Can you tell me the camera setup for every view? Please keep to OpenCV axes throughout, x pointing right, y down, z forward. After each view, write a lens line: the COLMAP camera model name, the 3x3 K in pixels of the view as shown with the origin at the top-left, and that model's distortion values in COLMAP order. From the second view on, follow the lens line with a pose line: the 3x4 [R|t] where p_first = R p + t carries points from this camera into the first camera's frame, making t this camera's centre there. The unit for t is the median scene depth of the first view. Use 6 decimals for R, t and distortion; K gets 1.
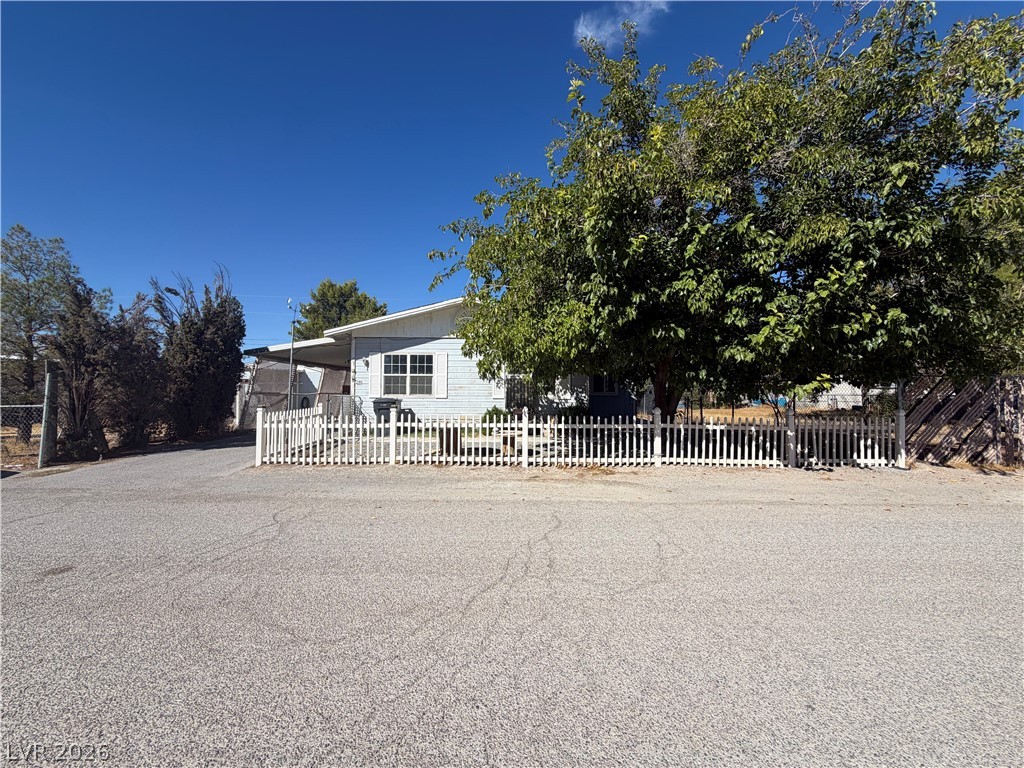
lens RADIAL K [[409.3, 0, 512.6], [0, 409.3, 389.5], [0, 0, 1]] dist [0.004157, 0.000303]
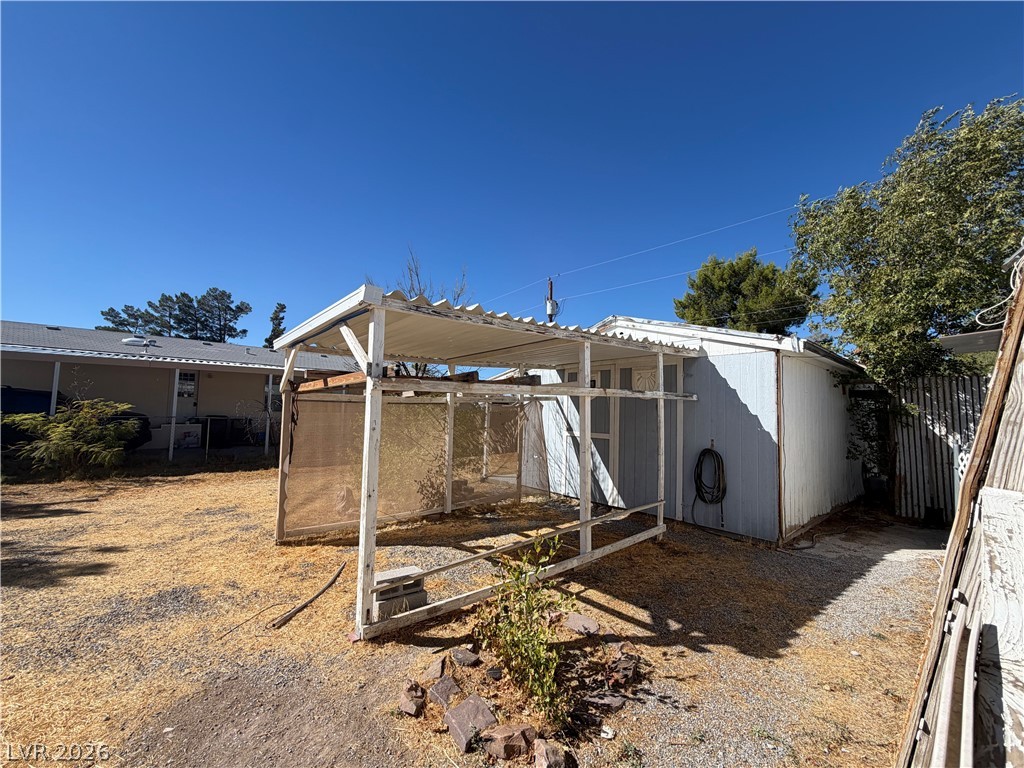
lens RADIAL K [[409.3, 0, 511.1], [0, 409.3, 384.0], [0, 0, 1]] dist [0.004157, 0.000303]
pose [[0.655048, -0.050764, -0.753880, -0.165547], [-0.010962, 0.996997, -0.076659, -0.000611], [0.755508, 0.058479, 0.652524, 0.311995]]
